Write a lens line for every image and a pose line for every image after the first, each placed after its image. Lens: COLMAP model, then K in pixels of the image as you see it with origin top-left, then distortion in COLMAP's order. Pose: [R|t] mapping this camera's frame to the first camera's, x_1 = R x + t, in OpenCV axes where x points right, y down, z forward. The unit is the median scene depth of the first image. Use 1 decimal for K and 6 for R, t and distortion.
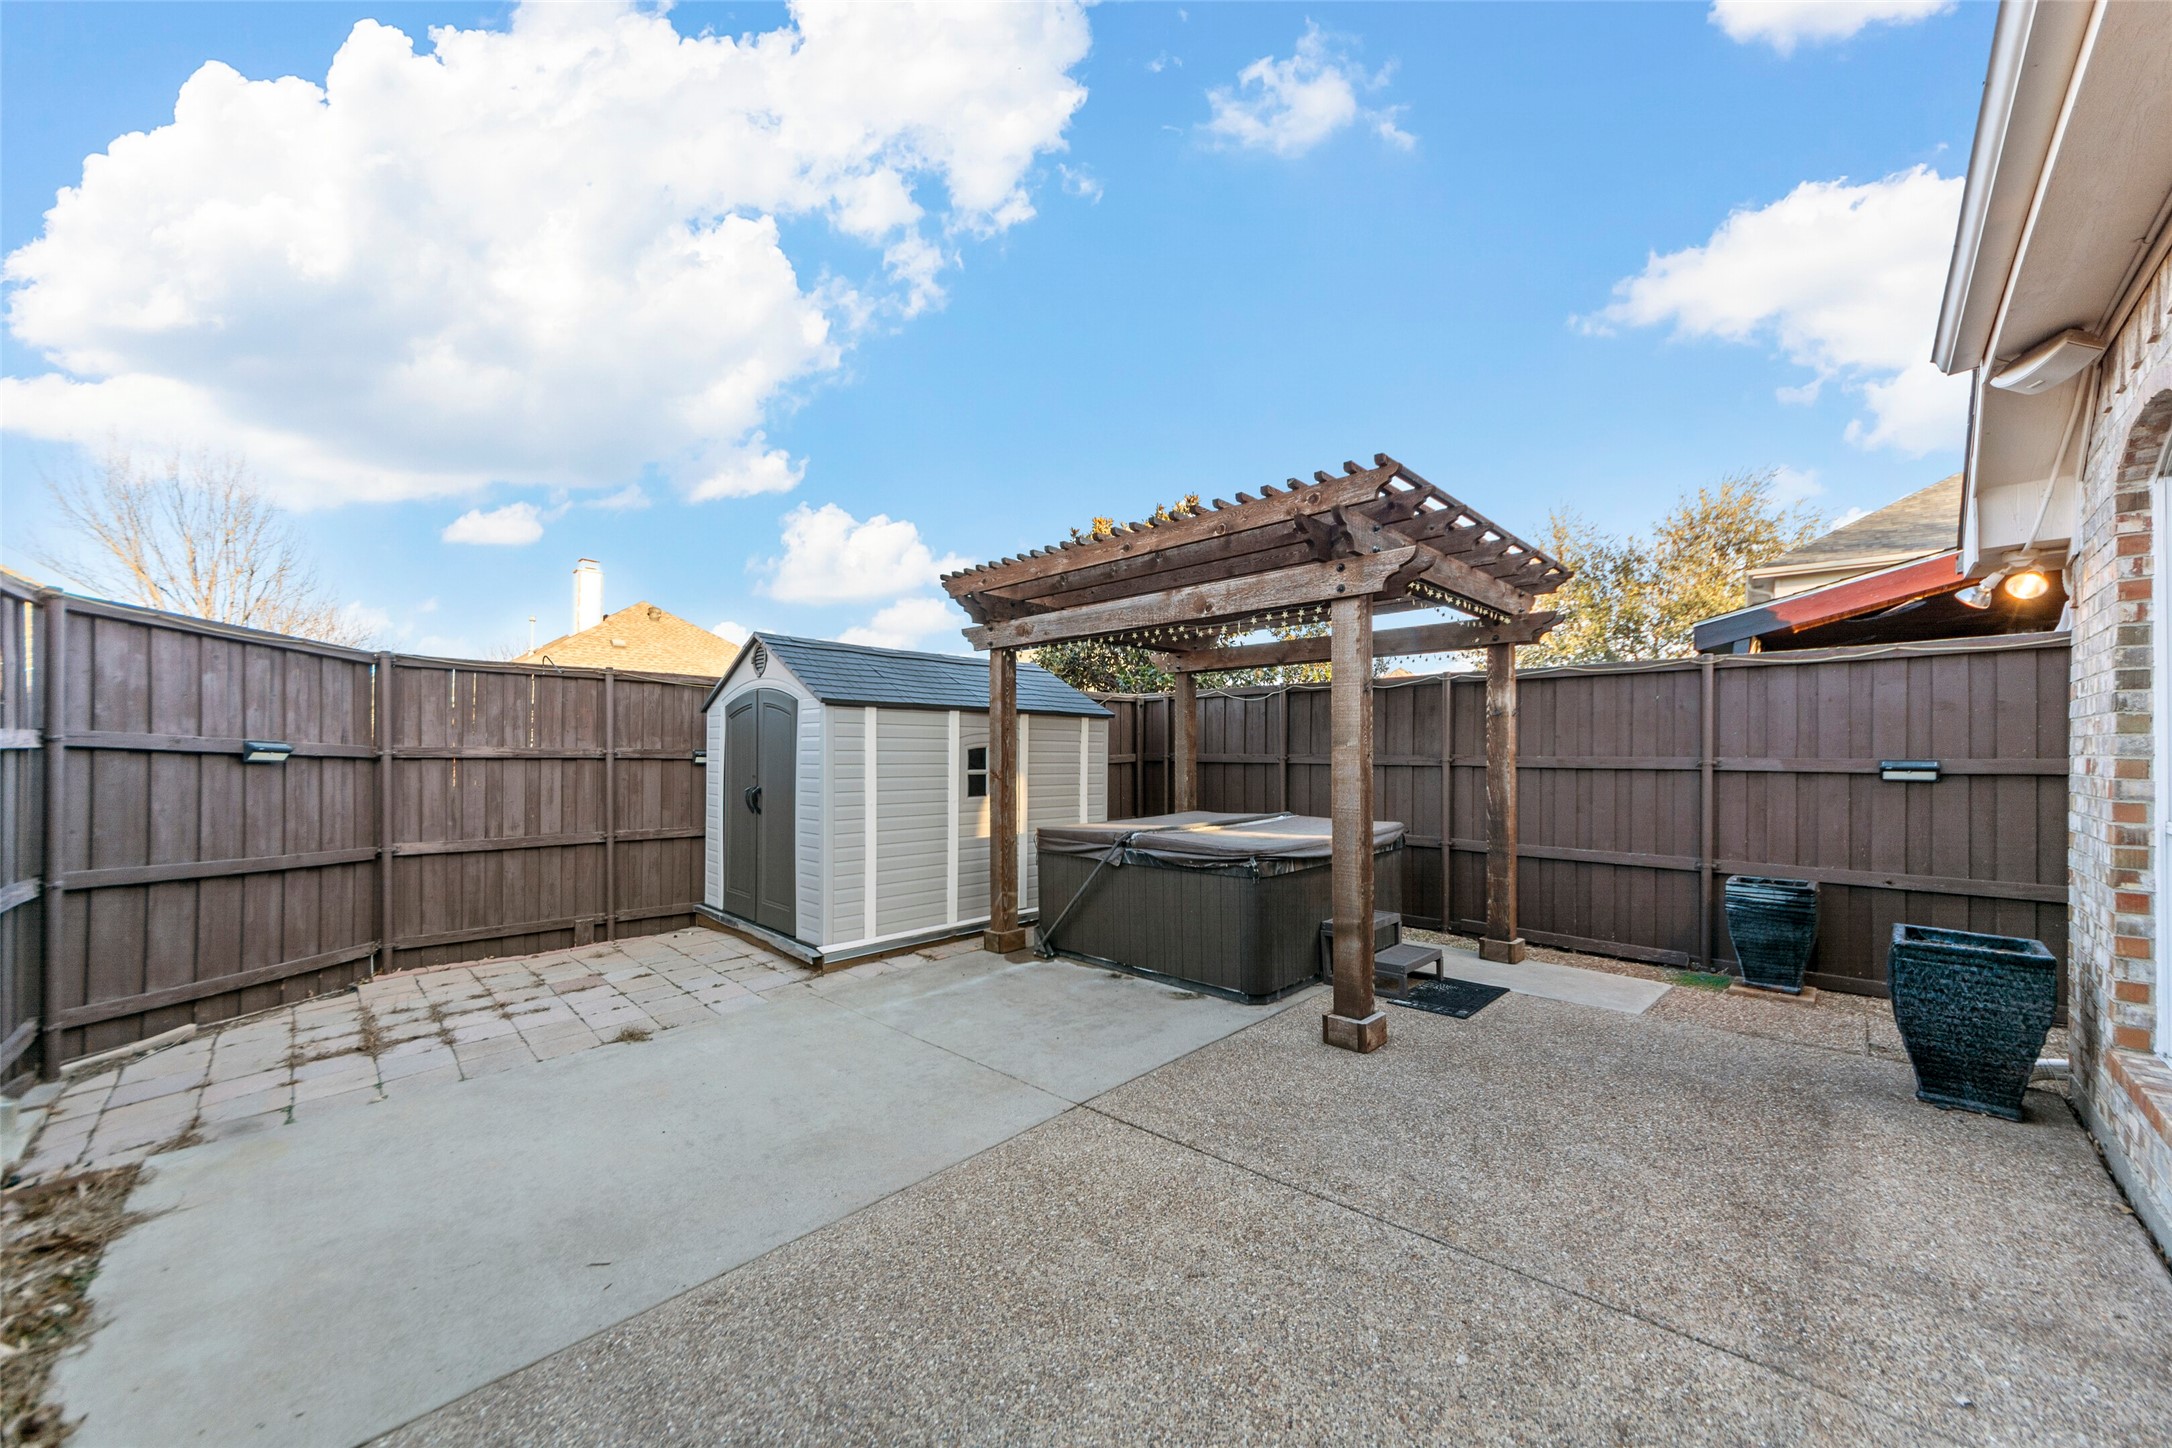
lens RADIAL K [[792.1, 0, 1113.4], [0, 792.1, 751.7], [0, 0, 1]] dist [-0.000856, -0.000548]
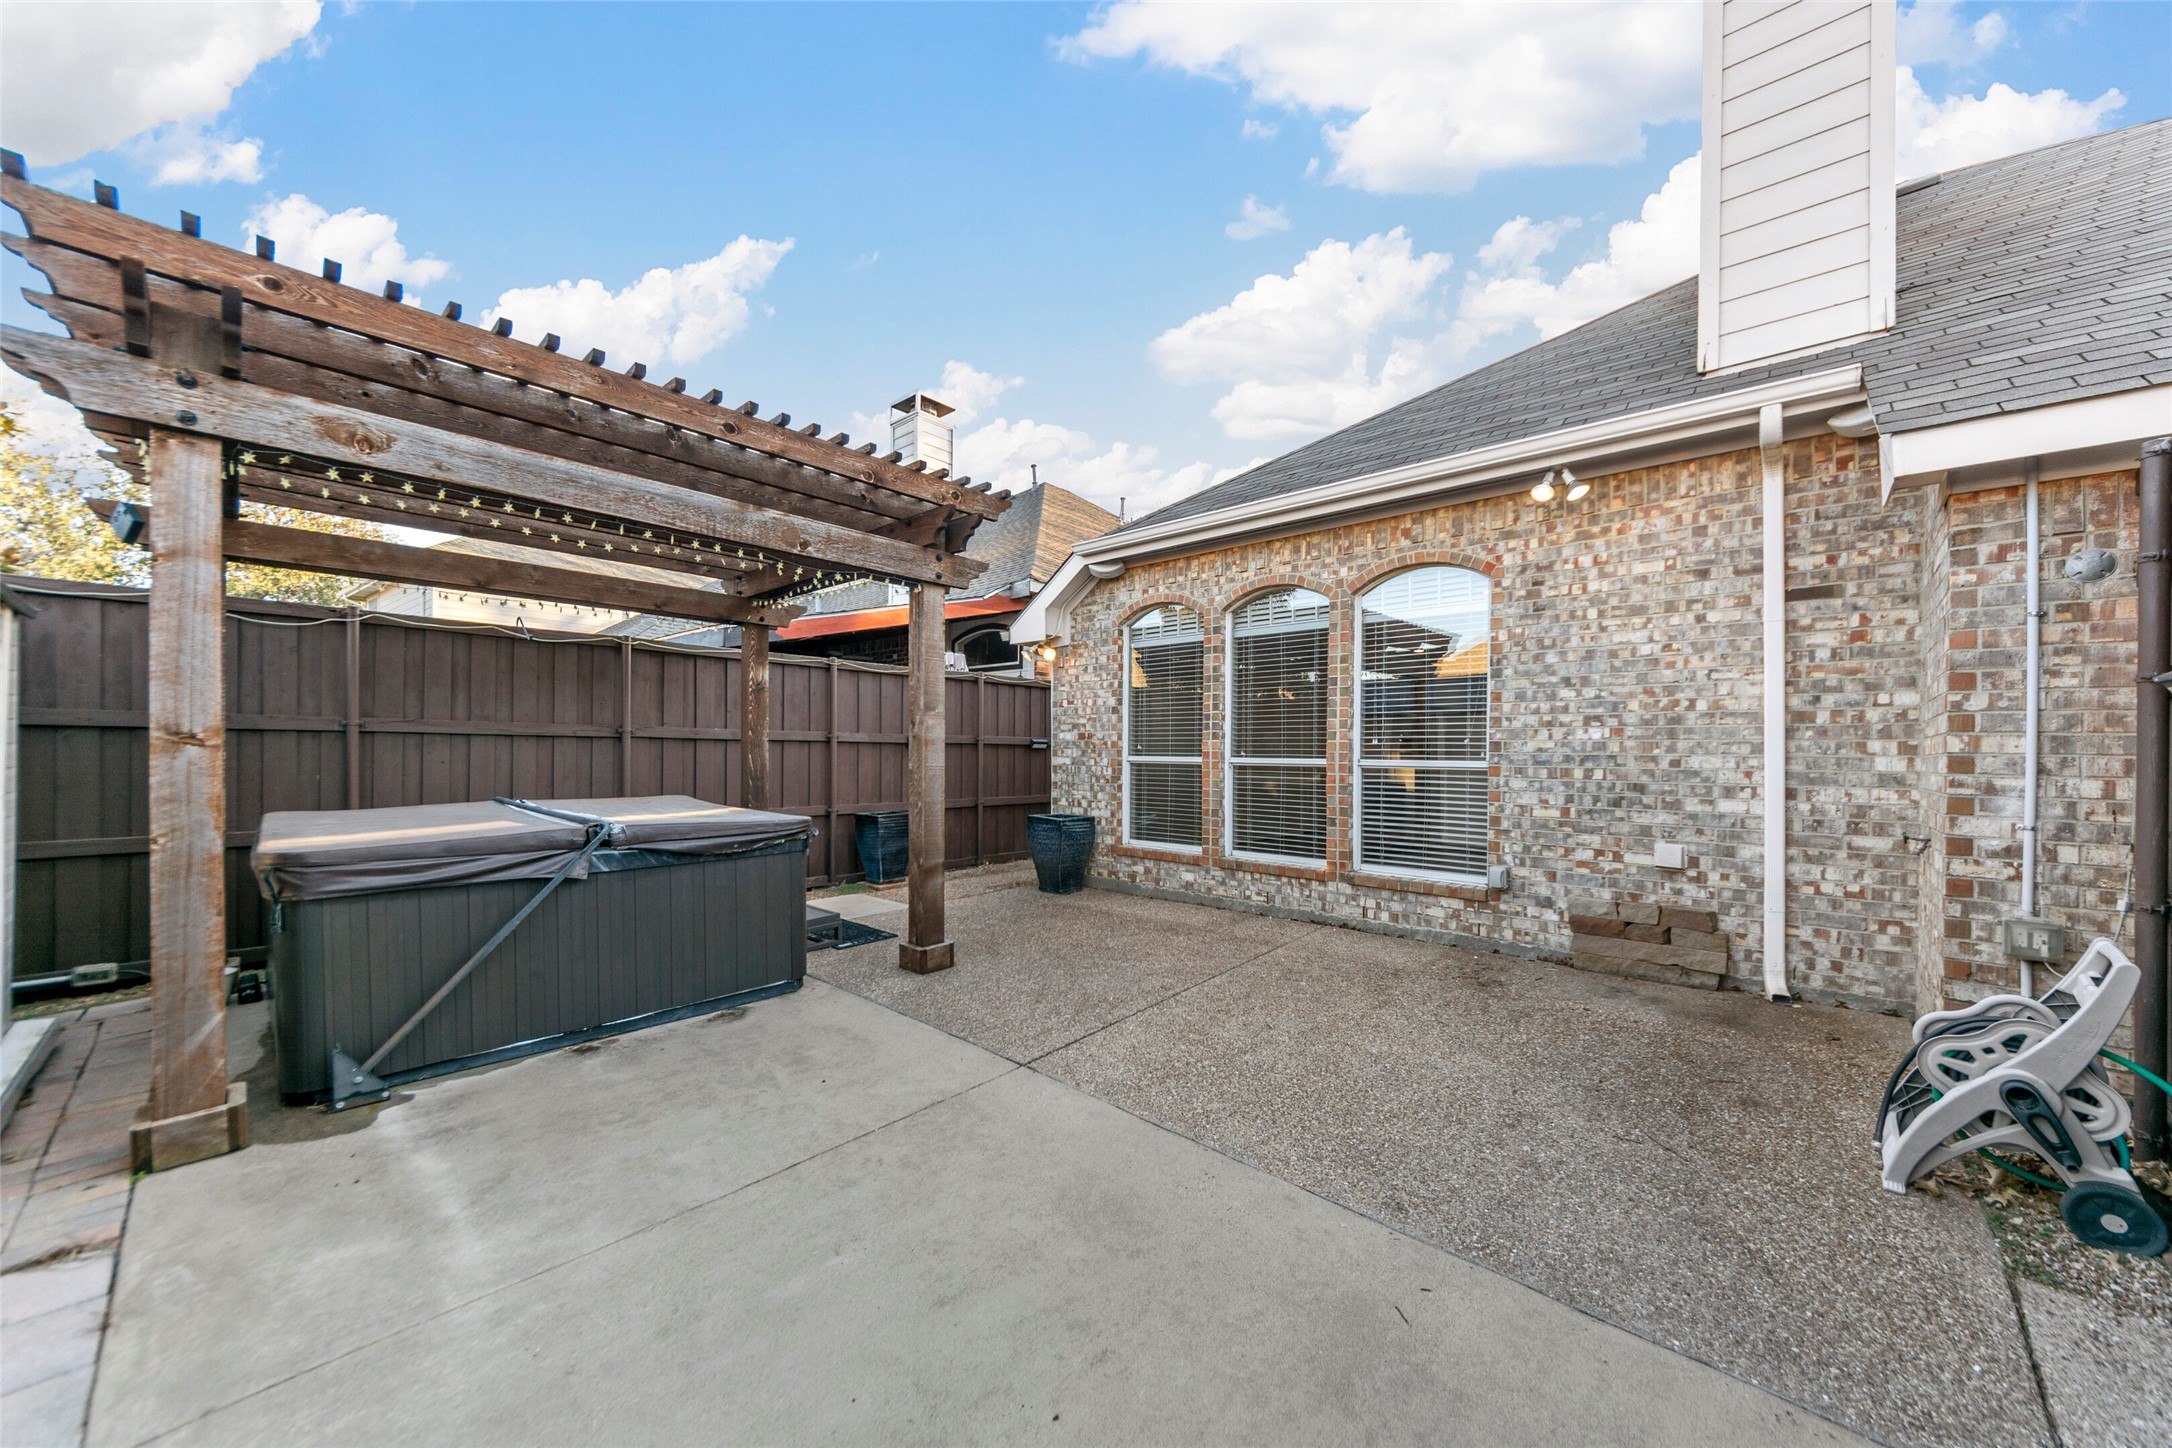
lens RADIAL K [[792.1, 0, 1085.3], [0, 792.1, 753.2], [0, 0, 1]] dist [-0.000856, -0.000548]
pose [[-0.037498, -0.003661, 0.999290, -0.729399], [-0.008839, 0.999955, 0.003332, 0.040162], [-0.999258, -0.008708, -0.037528, 0.688081]]
